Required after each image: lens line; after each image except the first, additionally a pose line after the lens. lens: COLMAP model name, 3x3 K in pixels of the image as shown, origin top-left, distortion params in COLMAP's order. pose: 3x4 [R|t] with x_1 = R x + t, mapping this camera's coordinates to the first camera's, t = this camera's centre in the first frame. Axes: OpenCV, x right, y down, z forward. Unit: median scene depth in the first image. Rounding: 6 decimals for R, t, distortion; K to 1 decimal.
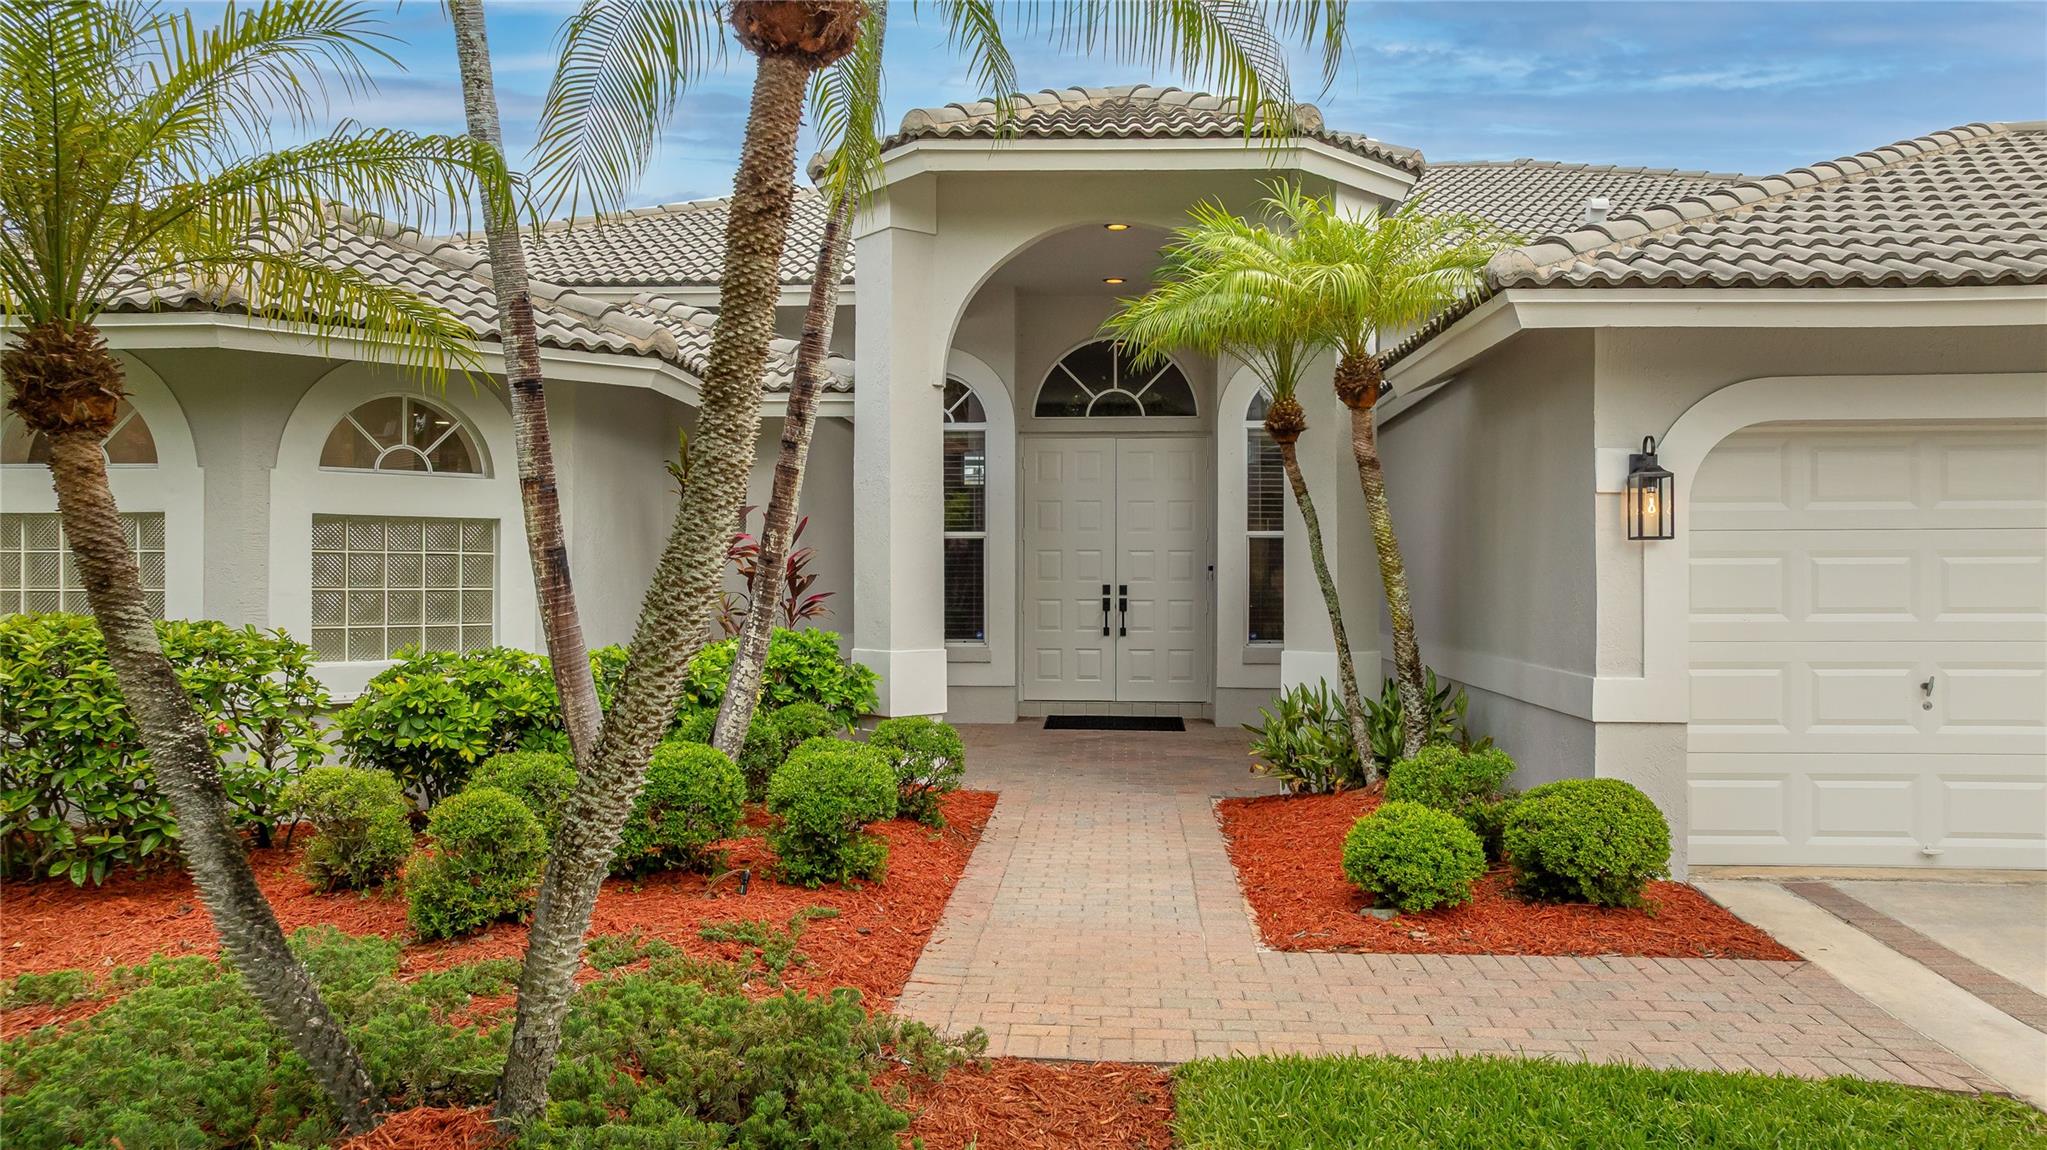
lens RADIAL K [[1459.8, 0, 1023.5], [0, 1459.8, 575.0], [0, 0, 1]] dist [0.003217, 0.005304]
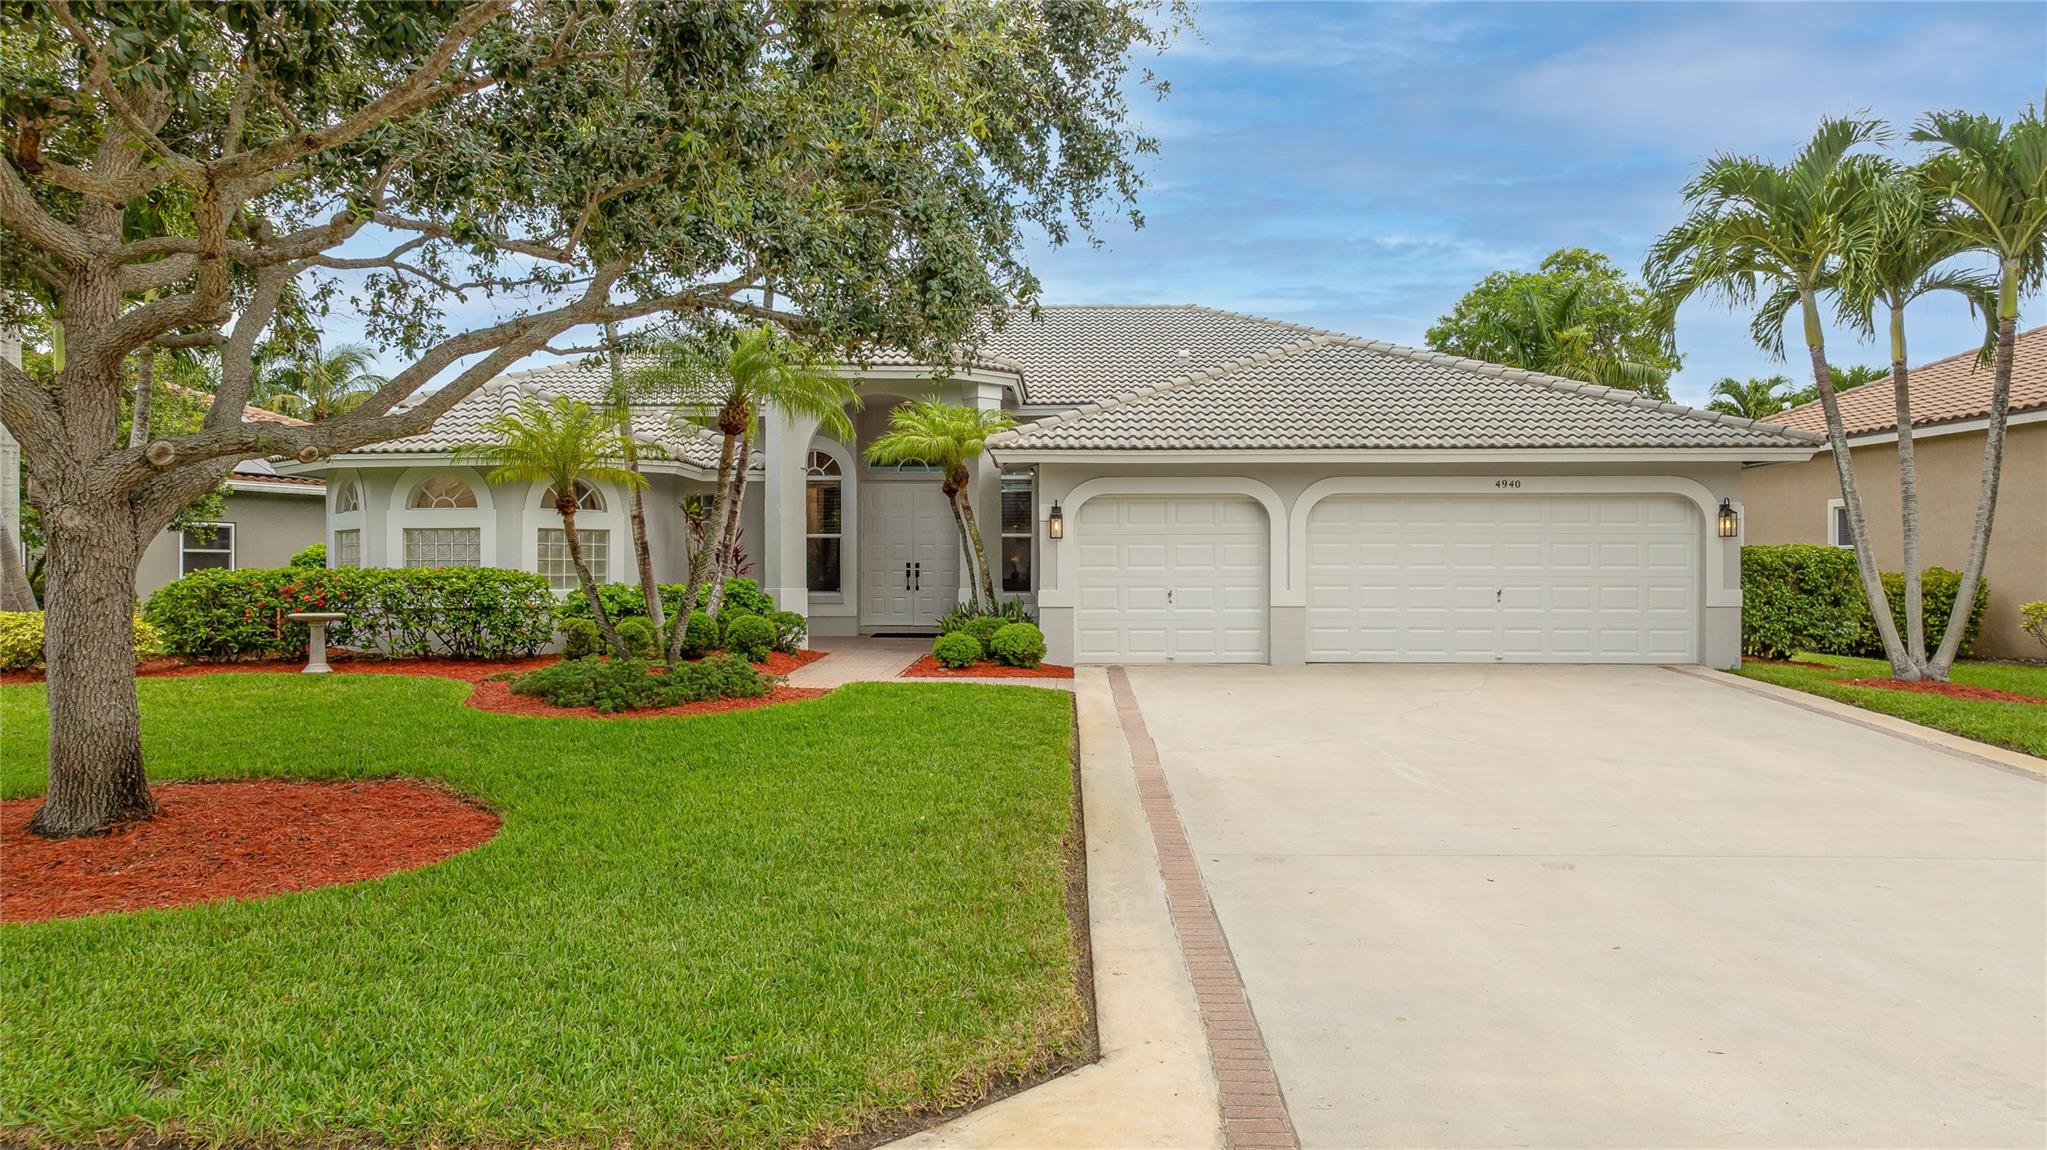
lens RADIAL K [[1459.8, 0, 1023.5], [0, 1459.8, 575.0], [0, 0, 1]] dist [0.003217, 0.005304]
pose [[0.999508, -0.001126, 0.031358, 0.260729], [0.001081, 0.999998, 0.001473, 0.035678], [-0.031360, -0.001438, 0.999507, -1.539061]]
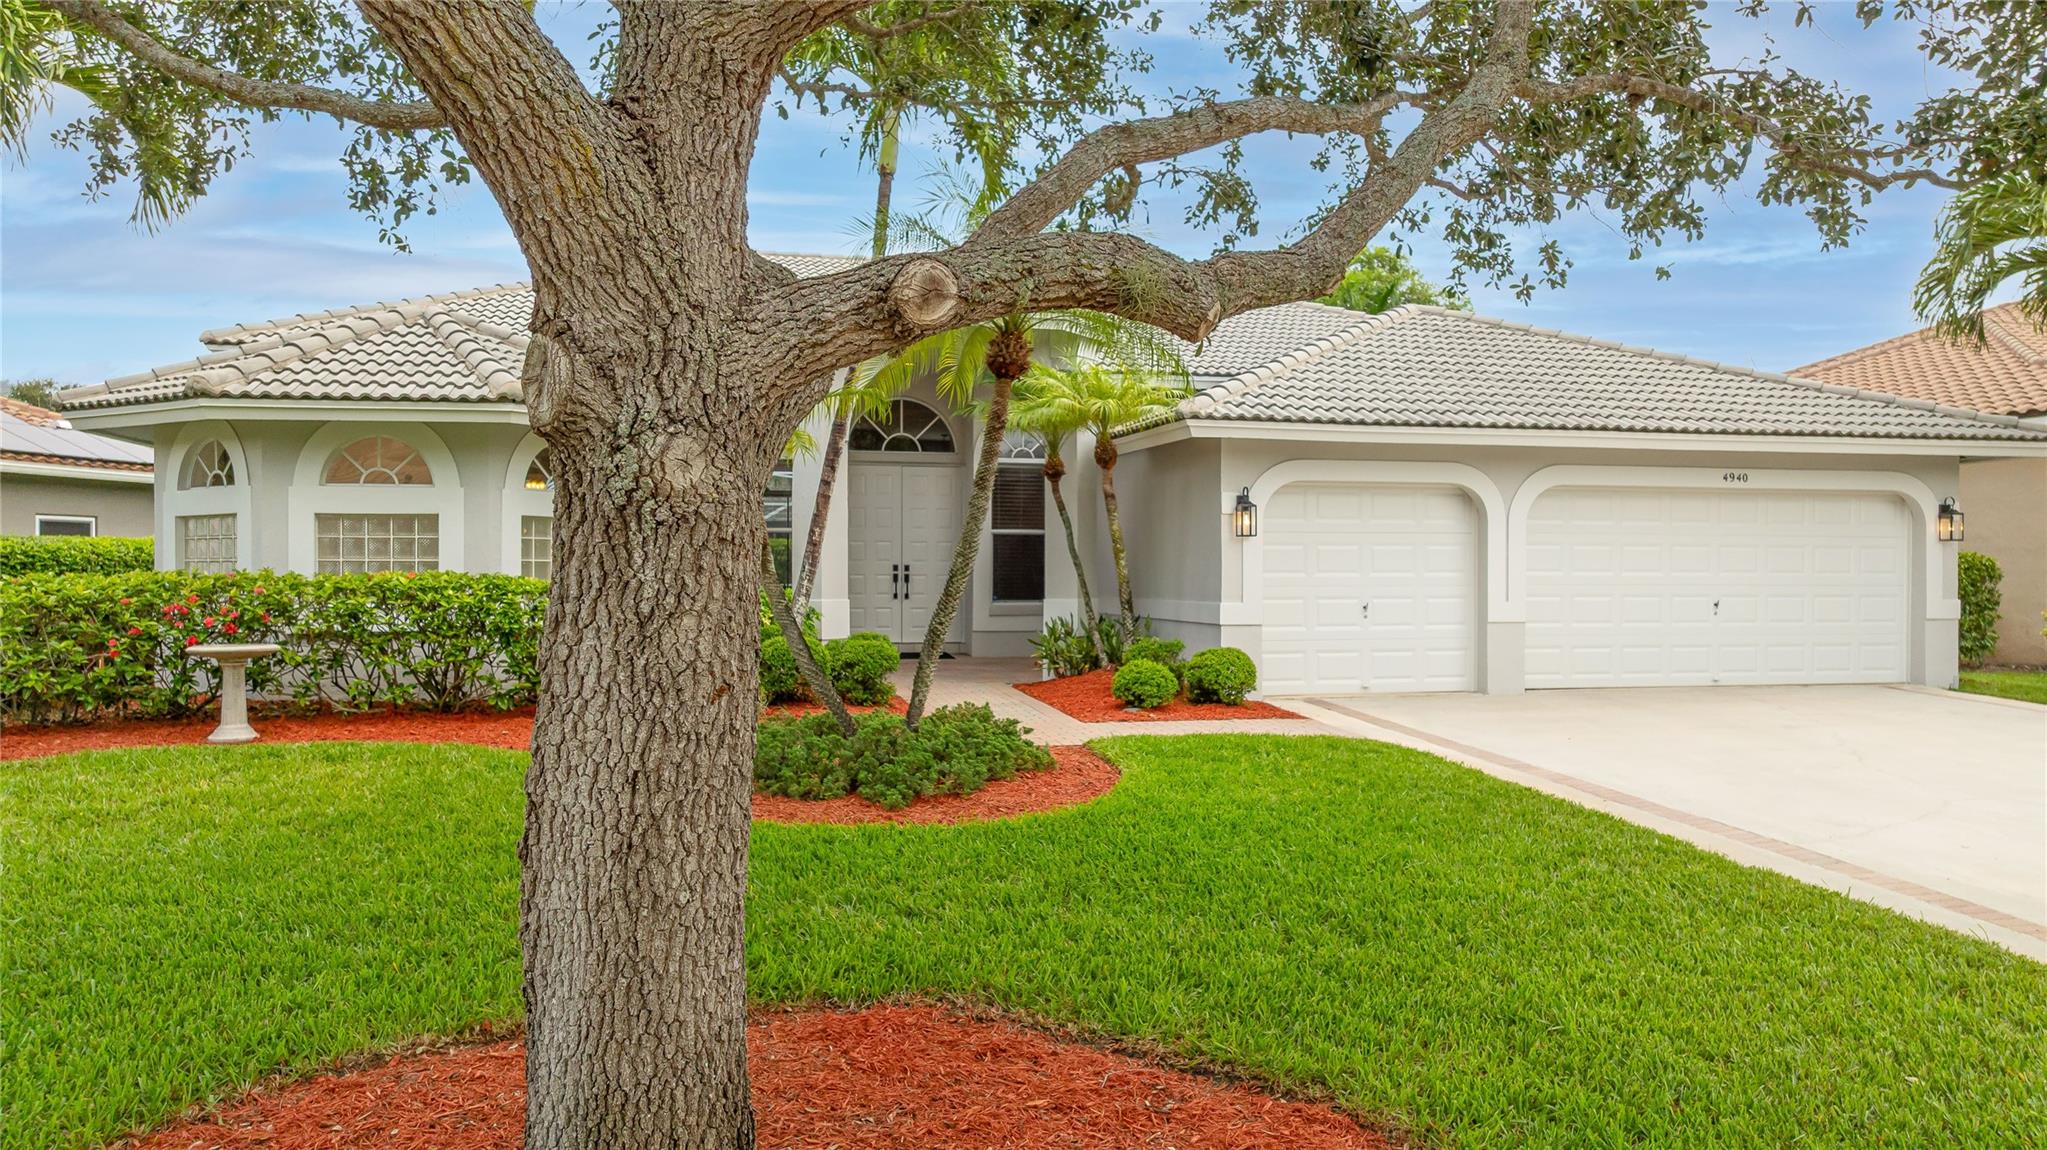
lens RADIAL K [[1459.8, 0, 1023.5], [0, 1459.8, 575.0], [0, 0, 1]] dist [0.003217, 0.005304]
pose [[0.960270, 0.000368, 0.279072, -0.420449], [-0.001318, 0.999994, 0.003218, 0.022413], [-0.279069, -0.003457, 0.960265, -0.838790]]
